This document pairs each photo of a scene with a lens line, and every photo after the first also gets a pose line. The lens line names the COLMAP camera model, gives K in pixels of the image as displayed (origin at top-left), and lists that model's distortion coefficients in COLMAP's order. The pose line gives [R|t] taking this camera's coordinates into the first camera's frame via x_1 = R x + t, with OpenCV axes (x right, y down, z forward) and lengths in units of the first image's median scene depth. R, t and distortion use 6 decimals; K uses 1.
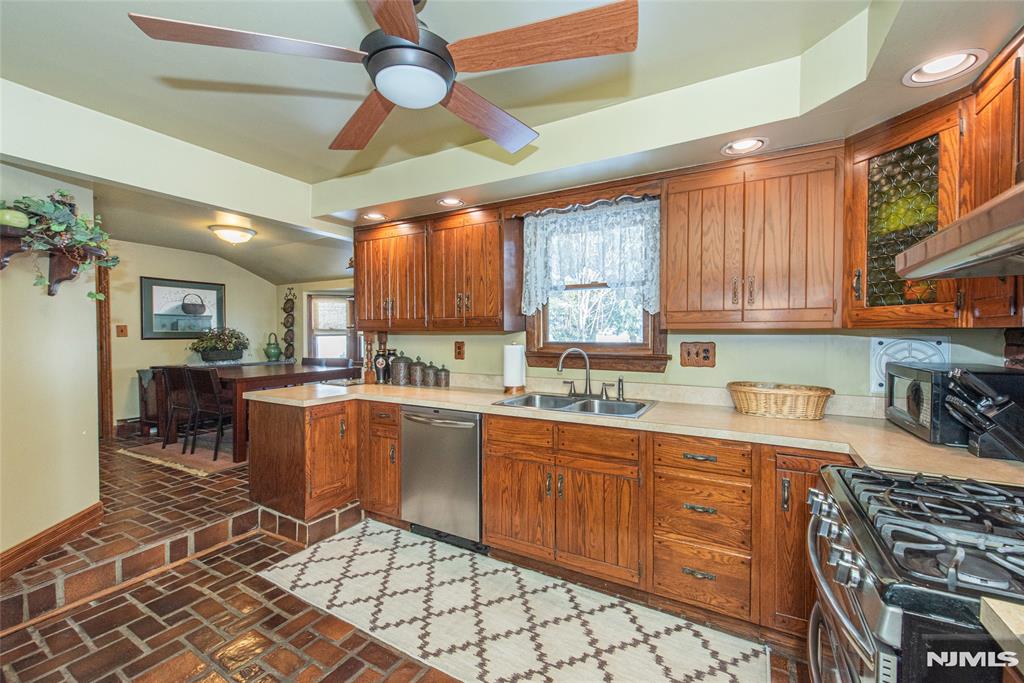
lens RADIAL K [[413.9, 0, 520.9], [0, 413.9, 347.0], [0, 0, 1]] dist [0.009318, -0.001853]
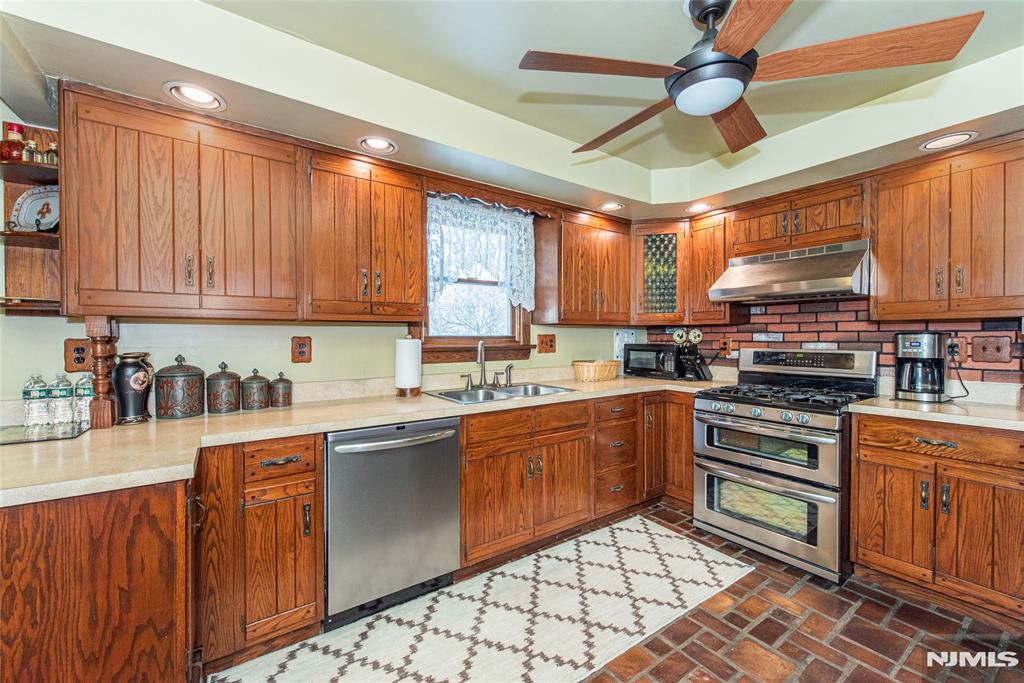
lens RADIAL K [[413.9, 0, 513.3], [0, 413.9, 340.5], [0, 0, 1]] dist [0.009318, -0.001853]
pose [[0.447104, -0.012655, 0.894393, -0.758055], [0.035462, 0.999365, -0.003587, 0.009192], [-0.893779, 0.033321, 0.447269, 0.473129]]
